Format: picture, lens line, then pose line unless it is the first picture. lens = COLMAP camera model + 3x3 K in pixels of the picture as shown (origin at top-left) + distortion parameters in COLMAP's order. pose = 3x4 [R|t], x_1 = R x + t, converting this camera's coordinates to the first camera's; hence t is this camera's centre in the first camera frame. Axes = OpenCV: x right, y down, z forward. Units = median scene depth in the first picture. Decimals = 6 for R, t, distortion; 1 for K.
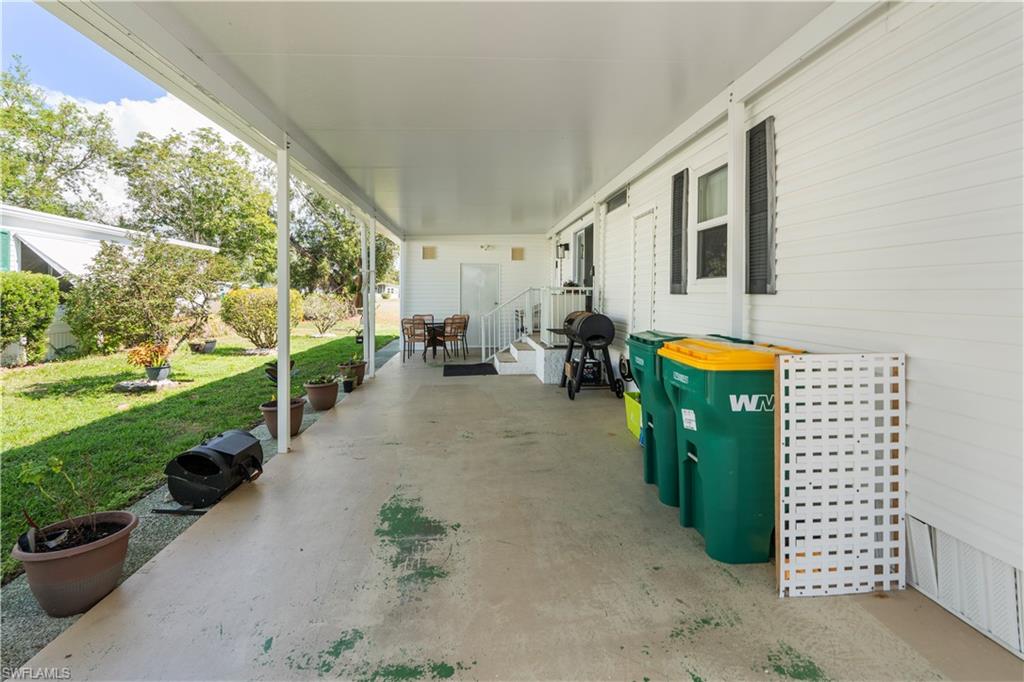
lens RADIAL K [[468.2, 0, 515.0], [0, 468.2, 304.2], [0, 0, 1]] dist [0.001497, 0.000030]
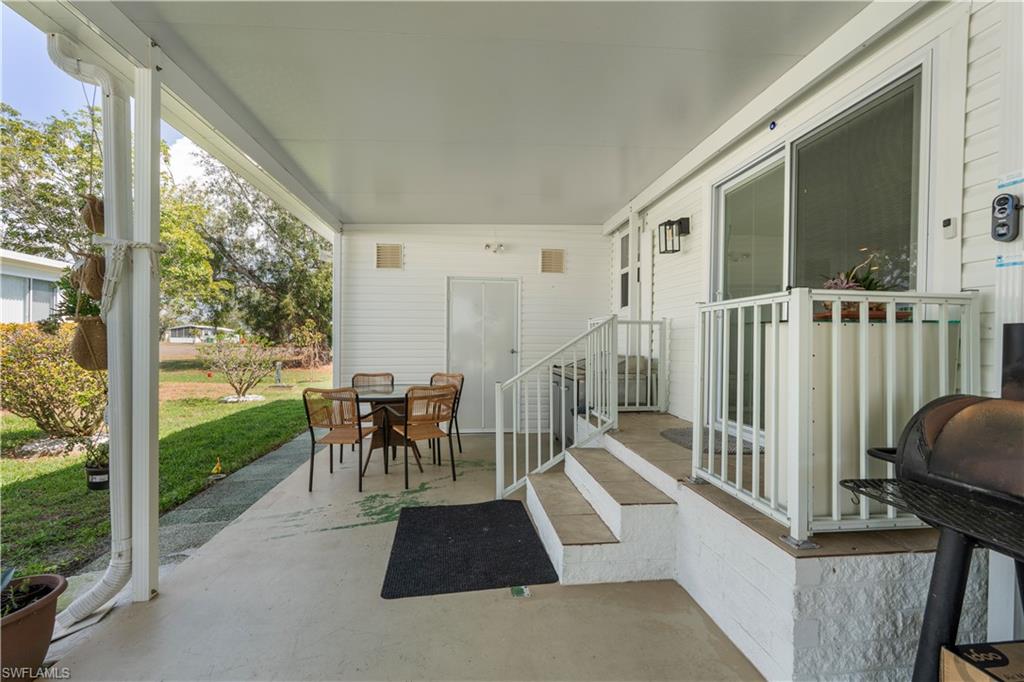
lens RADIAL K [[468.2, 0, 508.6], [0, 468.2, 342.6], [0, 0, 1]] dist [0.001497, 0.000030]
pose [[0.999988, 0.003074, 0.003782, -0.049235], [-0.003015, 0.999878, -0.015334, -0.003748], [-0.003828, 0.015323, 0.999875, 0.470061]]
